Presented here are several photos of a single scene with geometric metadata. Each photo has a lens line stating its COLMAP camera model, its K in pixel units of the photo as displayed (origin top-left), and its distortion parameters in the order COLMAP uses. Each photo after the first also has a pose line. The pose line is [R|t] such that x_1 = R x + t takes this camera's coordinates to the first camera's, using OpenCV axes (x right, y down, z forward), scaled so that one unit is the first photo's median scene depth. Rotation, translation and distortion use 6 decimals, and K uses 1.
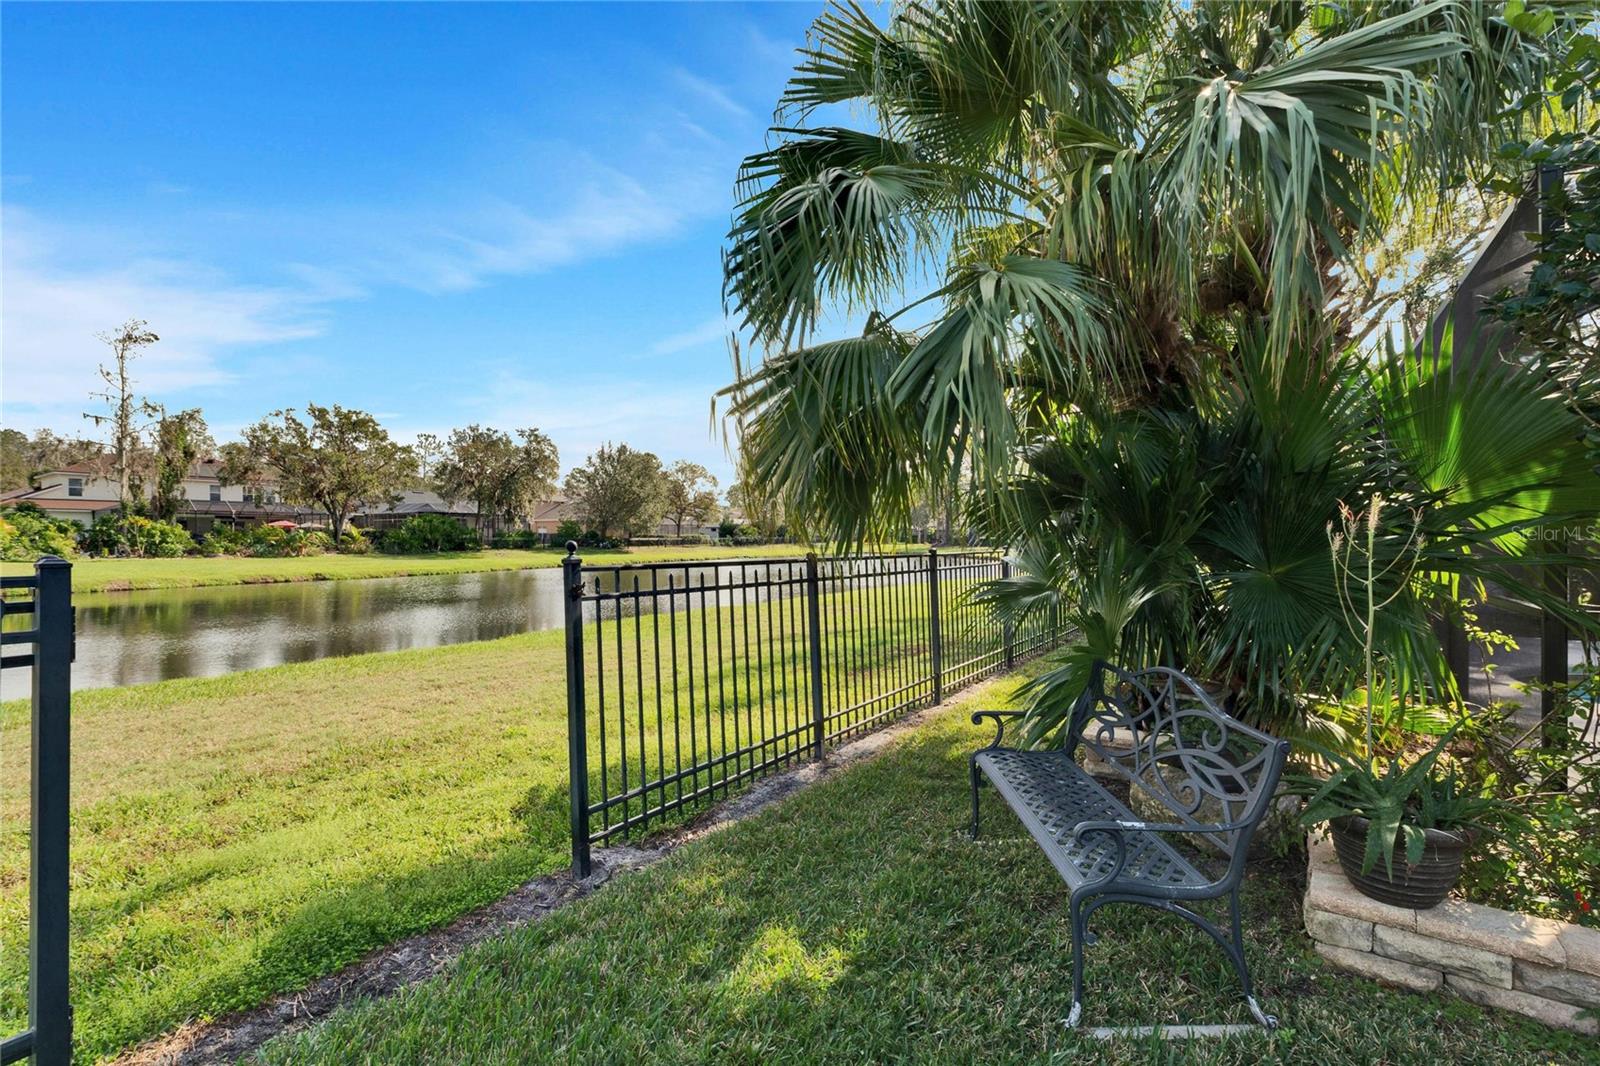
lens RADIAL K [[713.9, 0, 785.3], [0, 713.9, 546.9], [0, 0, 1]] dist [0.001525, 0.001032]
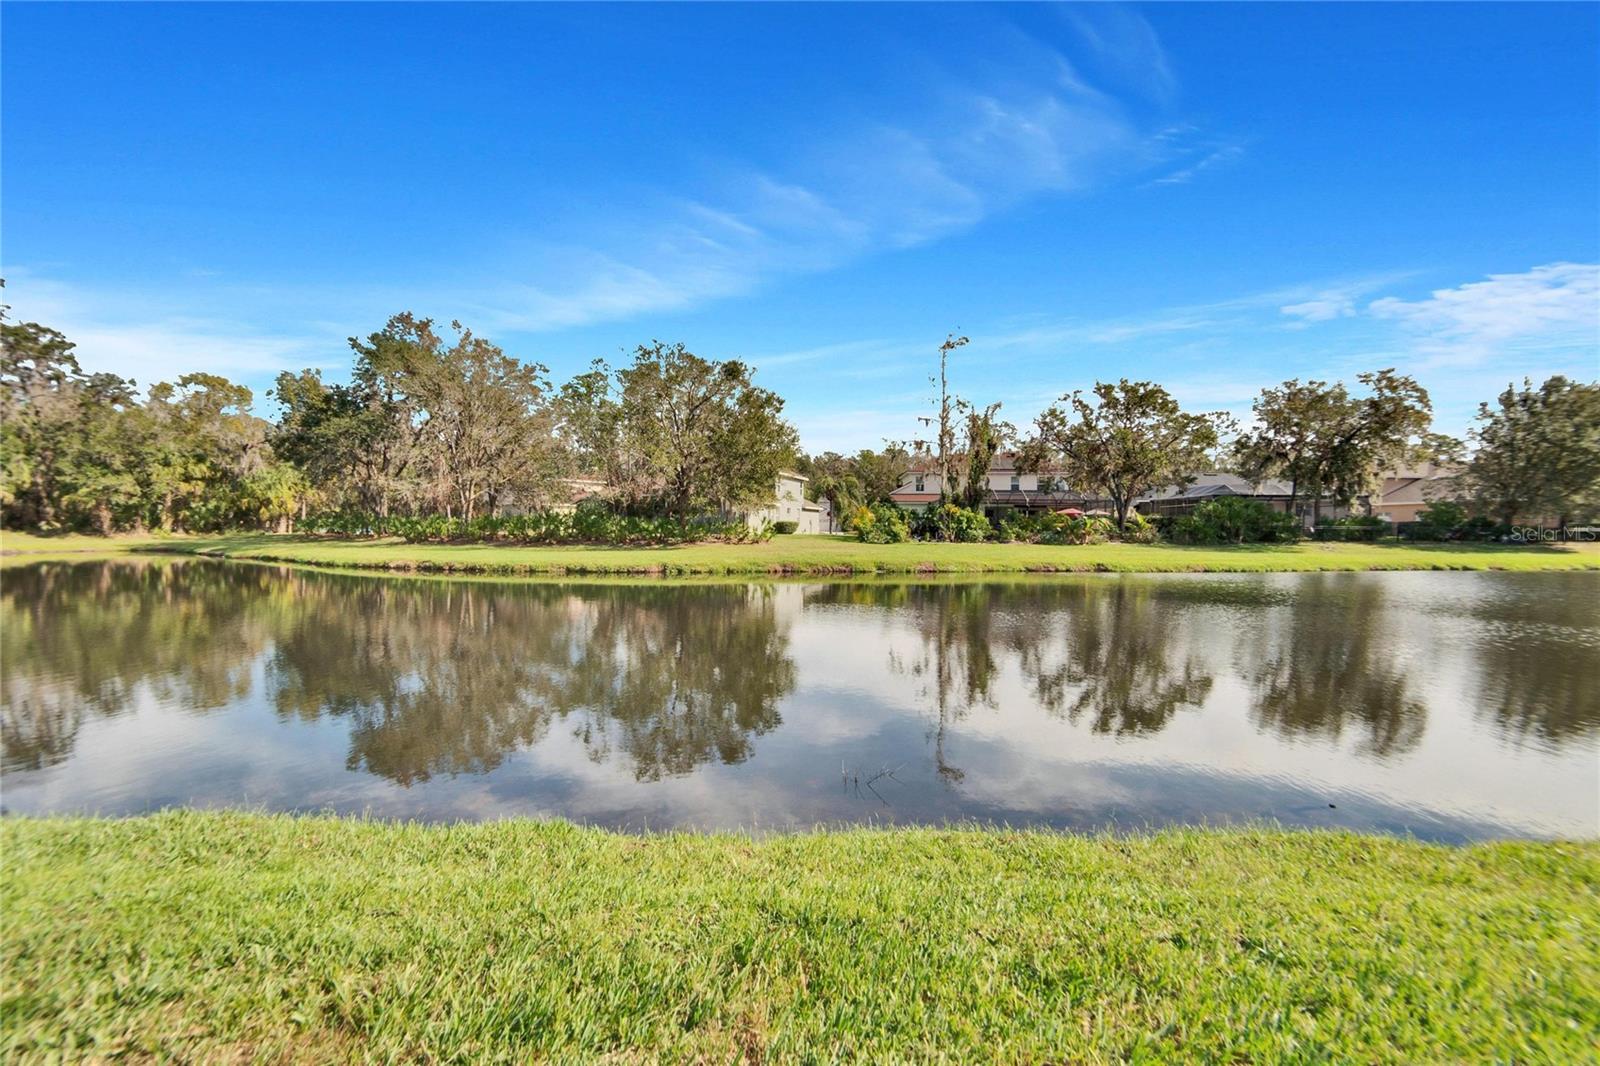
lens RADIAL K [[713.9, 0, 786.7], [0, 713.9, 532.1], [0, 0, 1]] dist [0.001525, 0.001032]
pose [[0.538251, 0.002977, -0.842779, -0.084747], [-0.014406, 0.999880, -0.005669, 0.006442], [0.842661, 0.015193, 0.538230, 0.141716]]
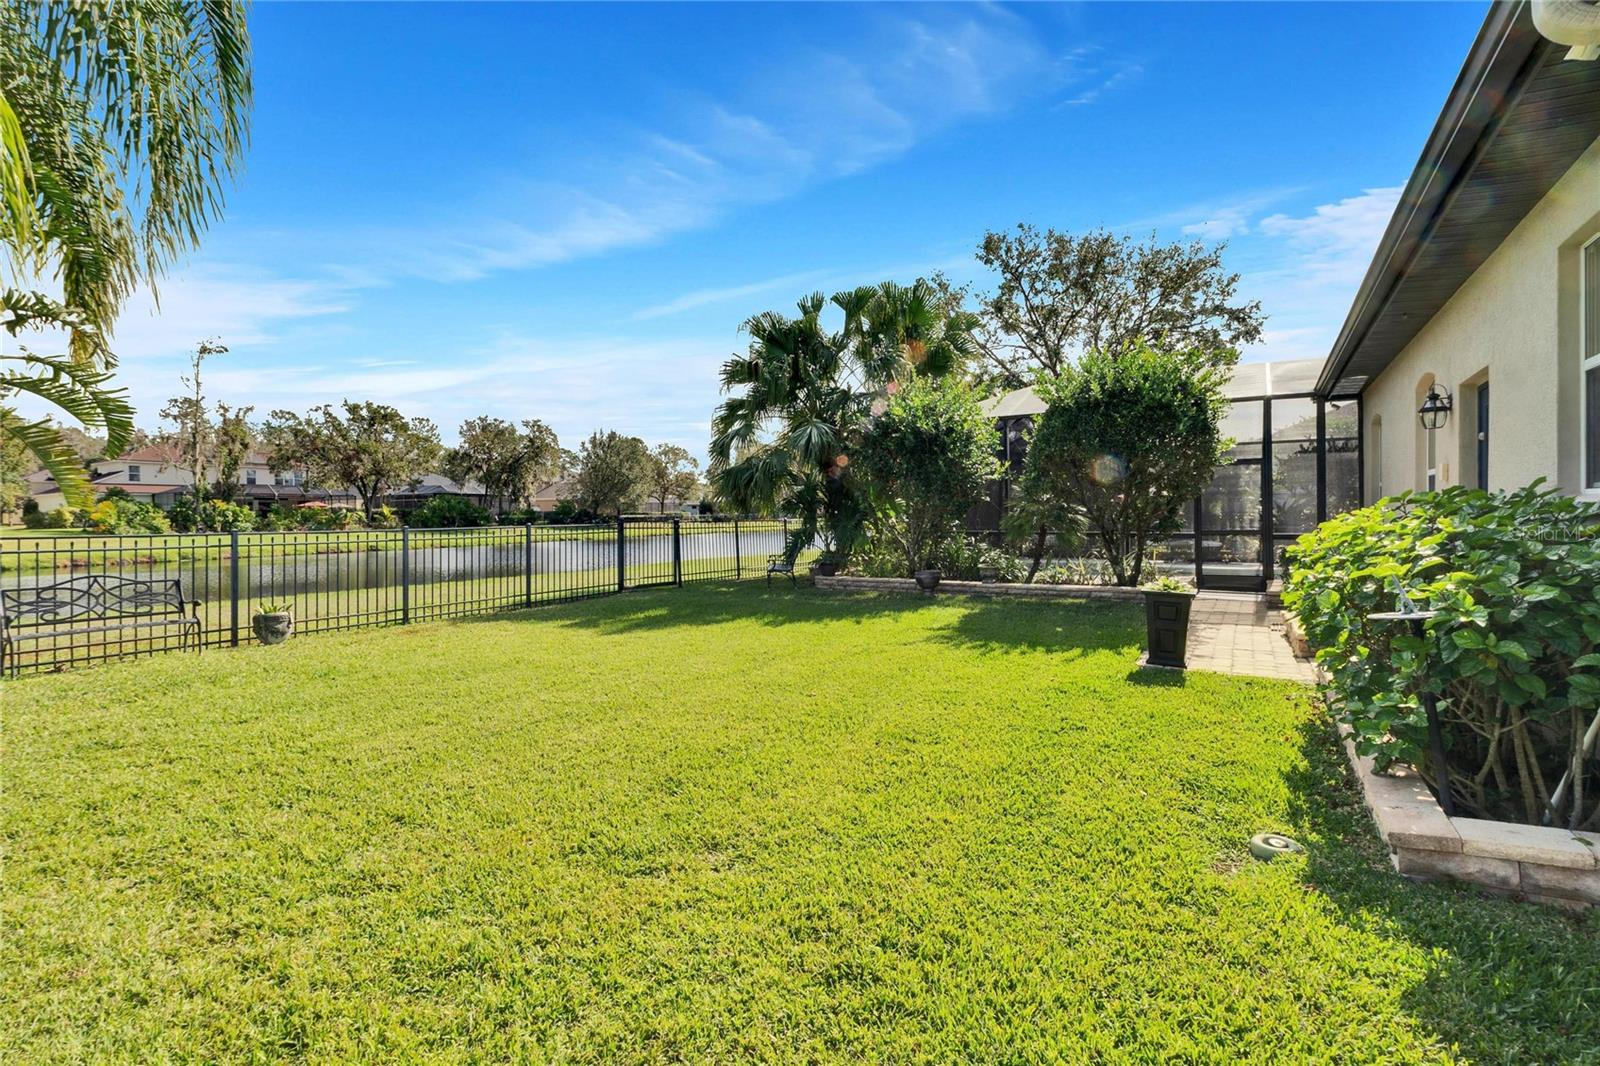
lens RADIAL K [[713.9, 0, 806.9], [0, 713.9, 530.8], [0, 0, 1]] dist [0.001525, 0.001032]
pose [[0.998139, -0.006002, 0.060690, 0.007702], [0.005350, 0.999926, 0.010909, 0.001642], [-0.060751, -0.010564, 0.998097, -0.179069]]
